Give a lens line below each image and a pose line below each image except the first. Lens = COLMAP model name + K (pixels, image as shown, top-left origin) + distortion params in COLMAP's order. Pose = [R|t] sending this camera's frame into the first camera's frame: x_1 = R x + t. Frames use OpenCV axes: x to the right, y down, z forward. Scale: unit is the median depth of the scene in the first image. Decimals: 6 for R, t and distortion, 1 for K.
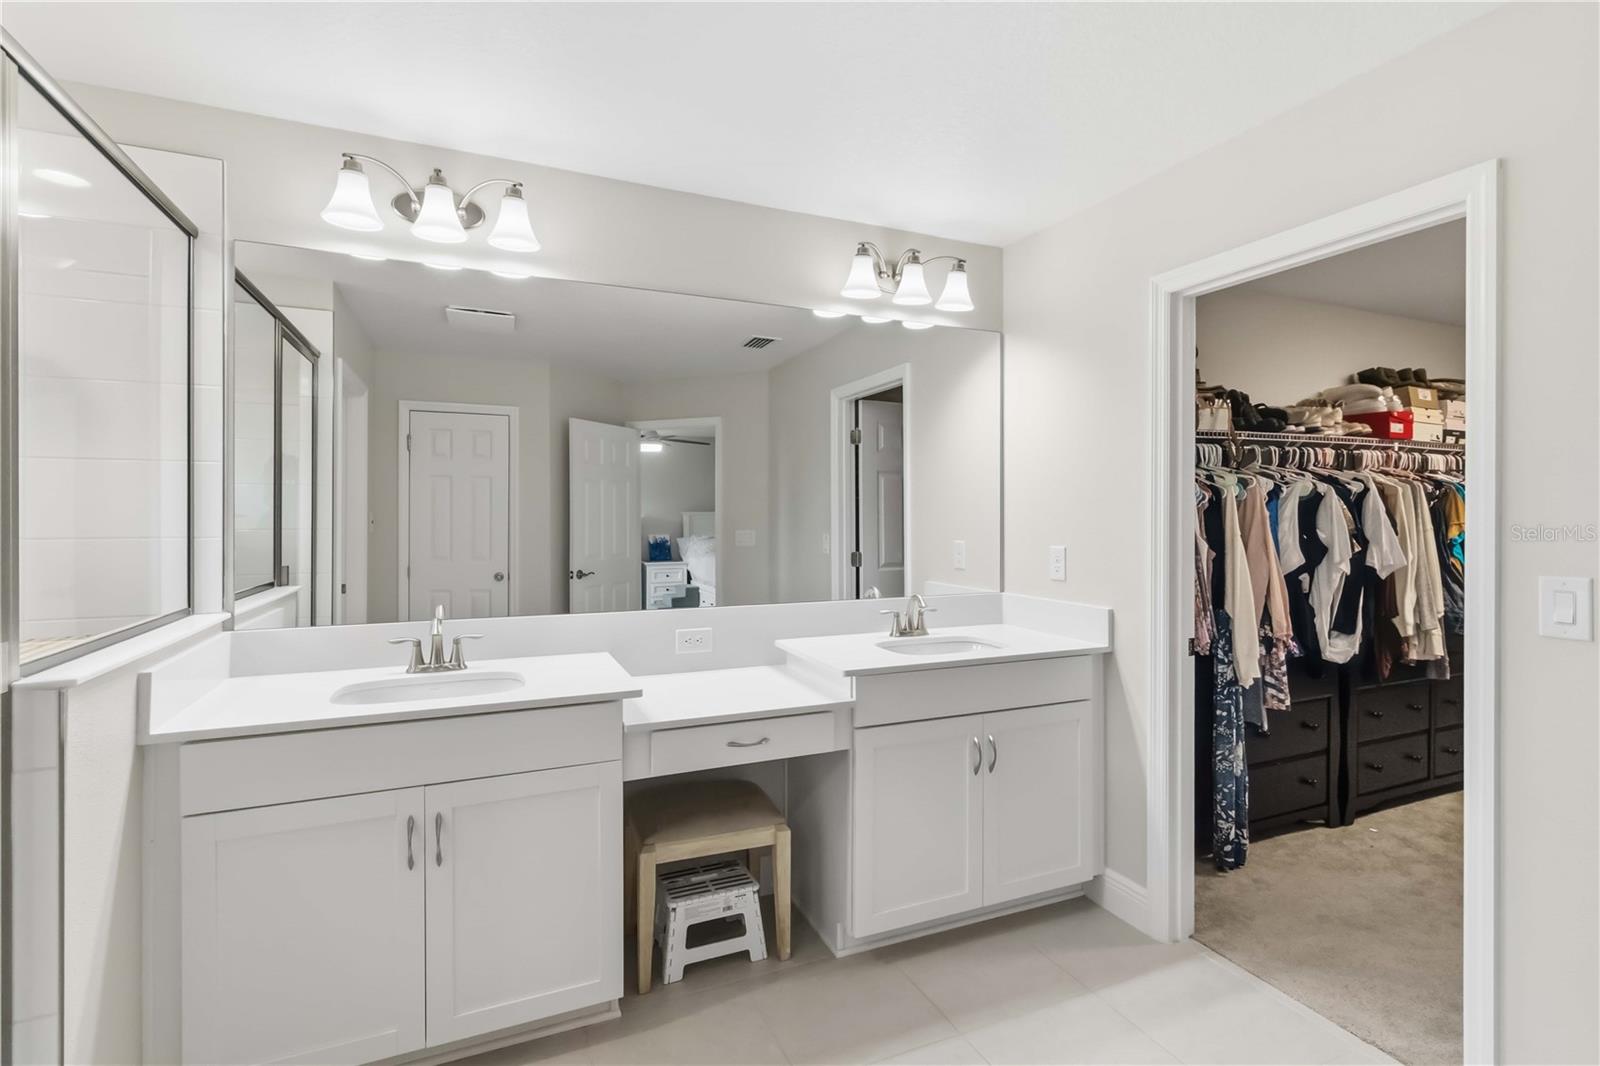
lens RADIAL K [[758.6, 0, 805.9], [0, 758.6, 515.4], [0, 0, 1]] dist [0.001232, 0.000227]
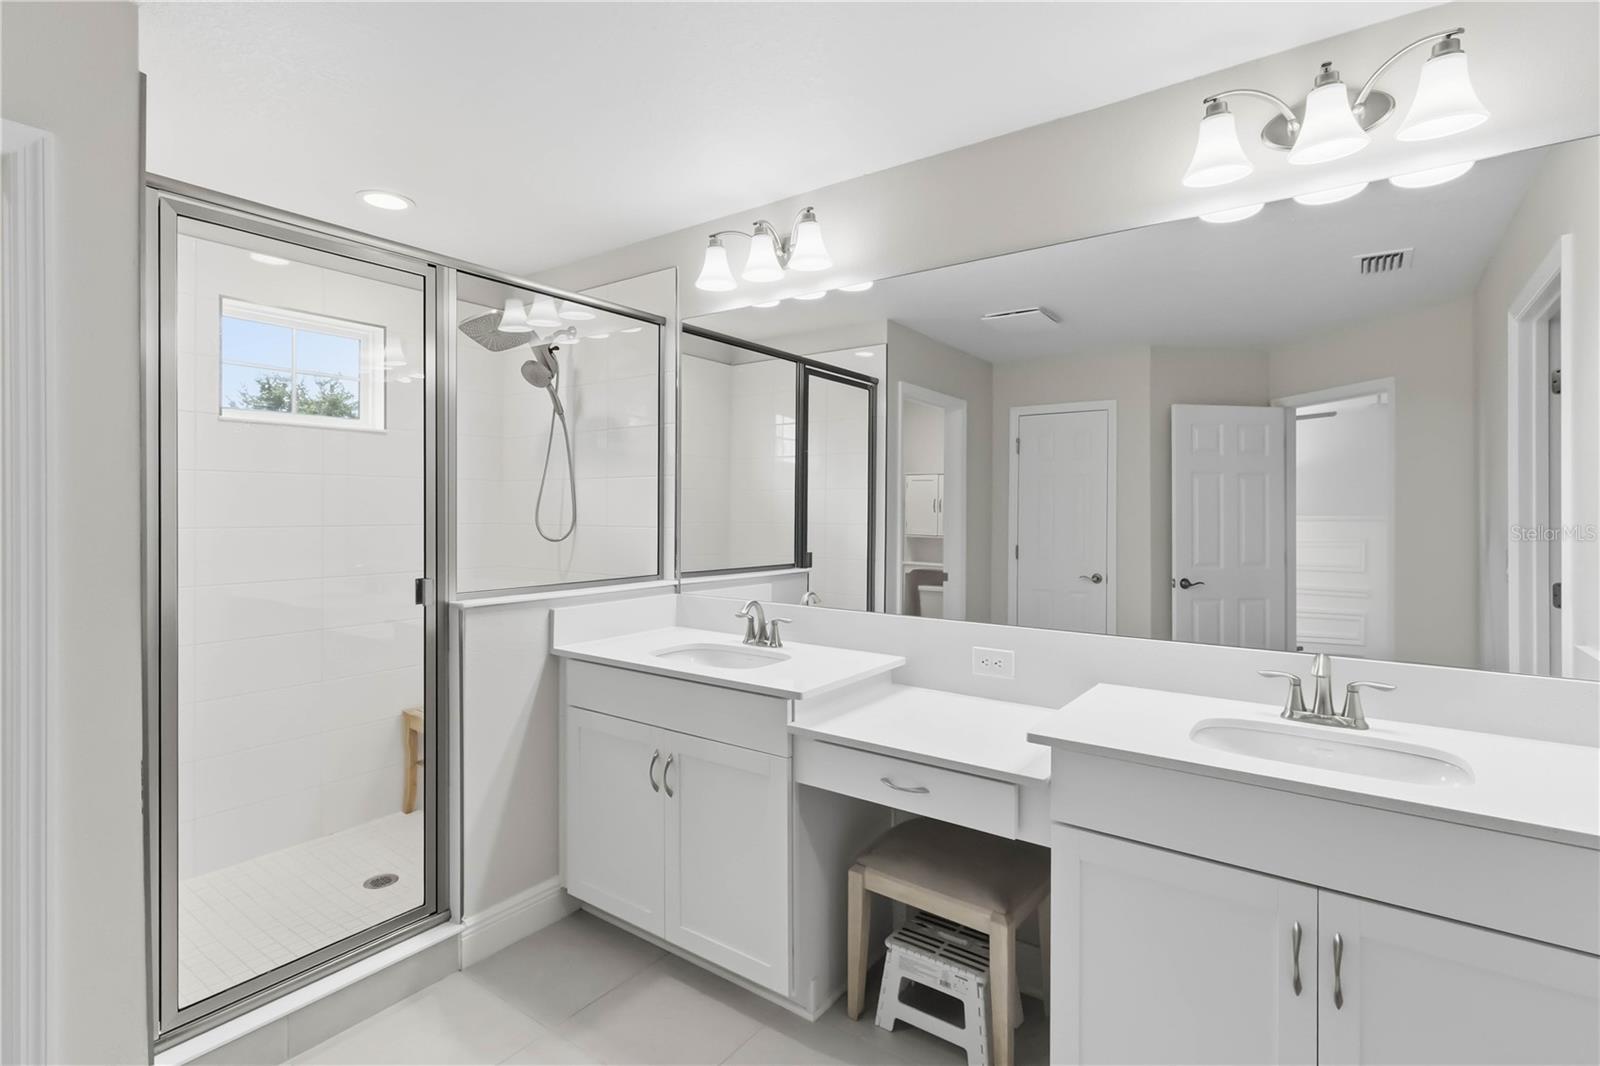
lens RADIAL K [[758.1, 0, 797.7], [0, 758.1, 512.1], [0, 0, 1]] dist [0.000113, 0.001151]
pose [[0.503379, 0.001846, -0.864064, 0.535357], [-0.005703, 0.999983, -0.001186, -0.001353], [0.864047, 0.005525, 0.503381, 0.433241]]
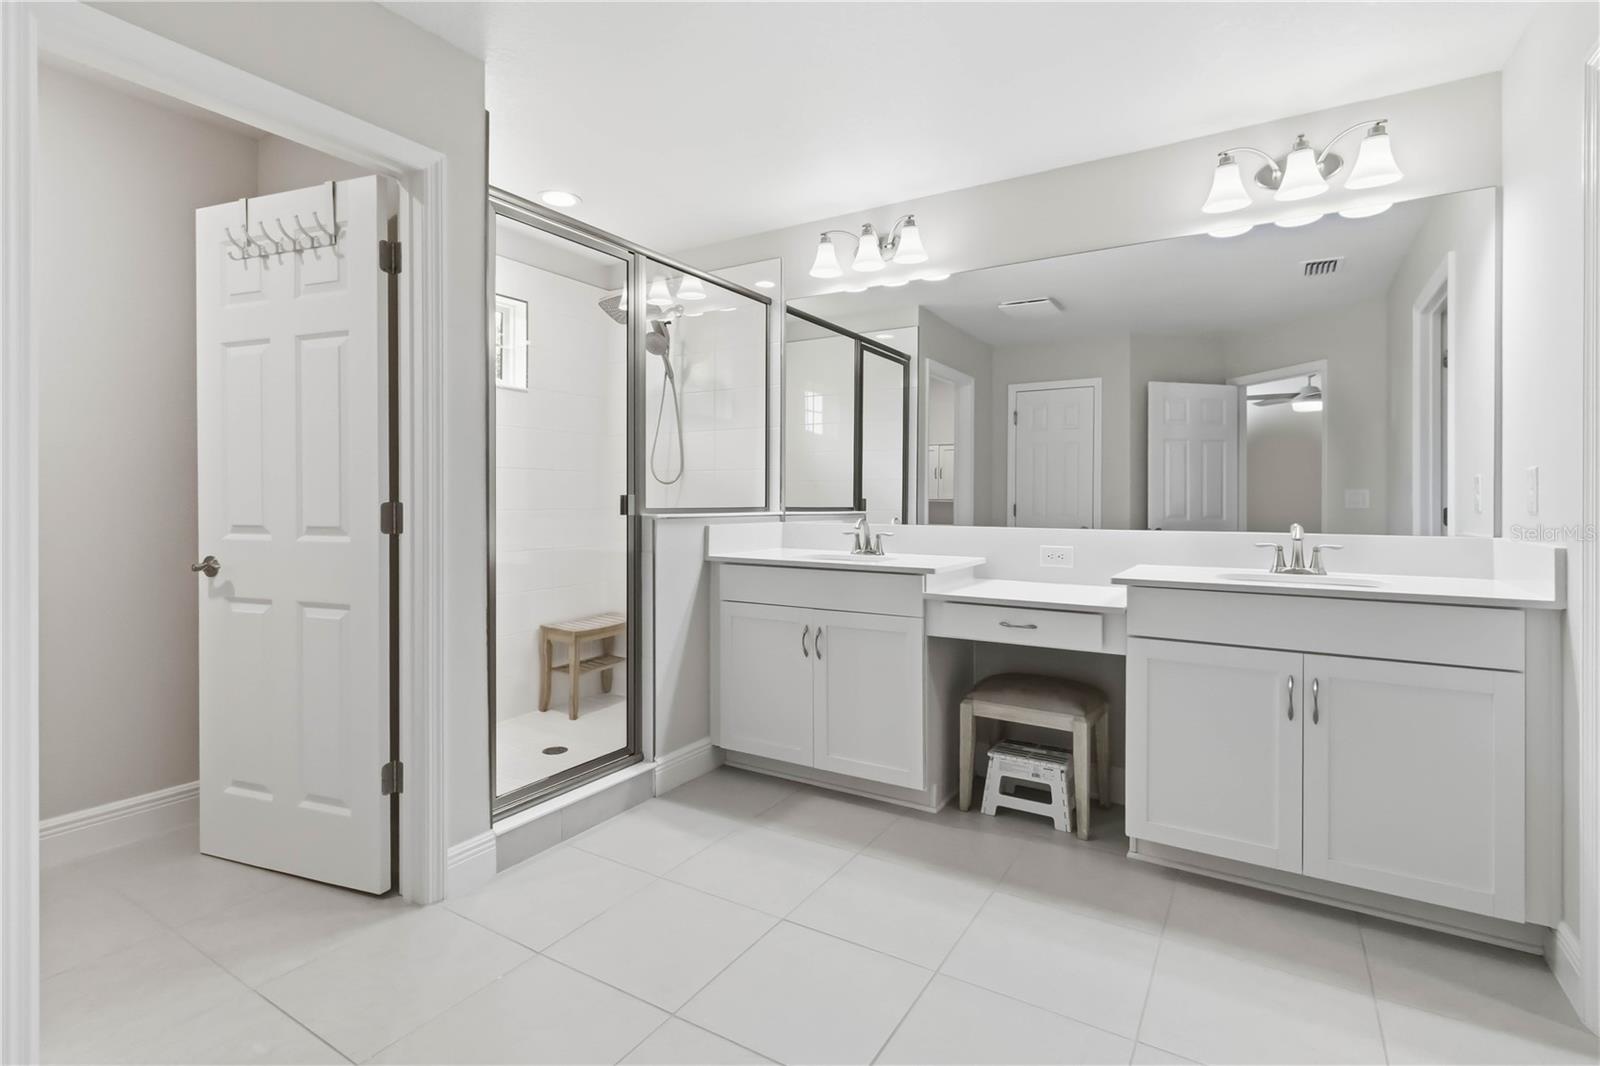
lens RADIAL K [[756.6, 0, 799.5], [0, 756.6, 504.5], [0, 0, 1]] dist [-0.000182, -0.000318]
pose [[0.565266, 0.004877, -0.824894, 0.652443], [-0.006135, 0.999980, 0.001708, 0.098029], [0.824886, 0.004095, 0.565285, 0.032676]]
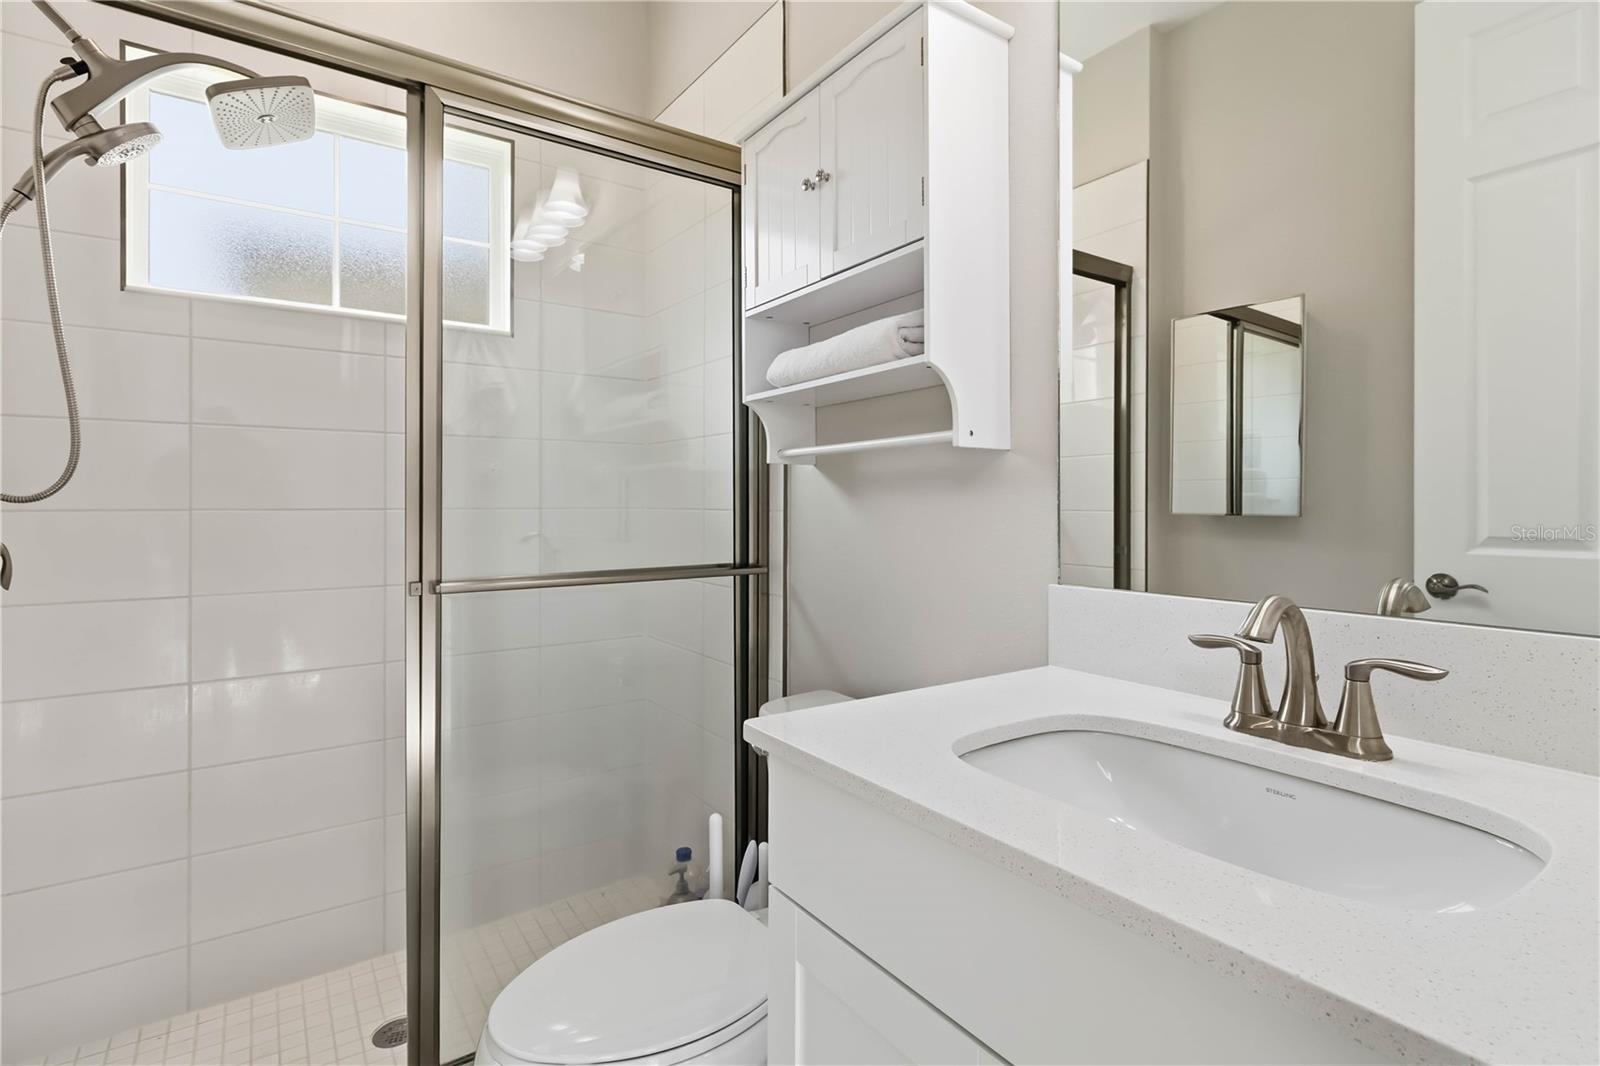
lens RADIAL K [[791.2, 0, 800.8], [0, 791.2, 508.7], [0, 0, 1]] dist [0.000458, -0.000112]
pose [[0.172715, 0.001701, -0.984970, -0.149017], [-0.005721, 0.999983, 0.000724, 0.090245], [0.984955, 0.005510, 0.172722, 0.668394]]
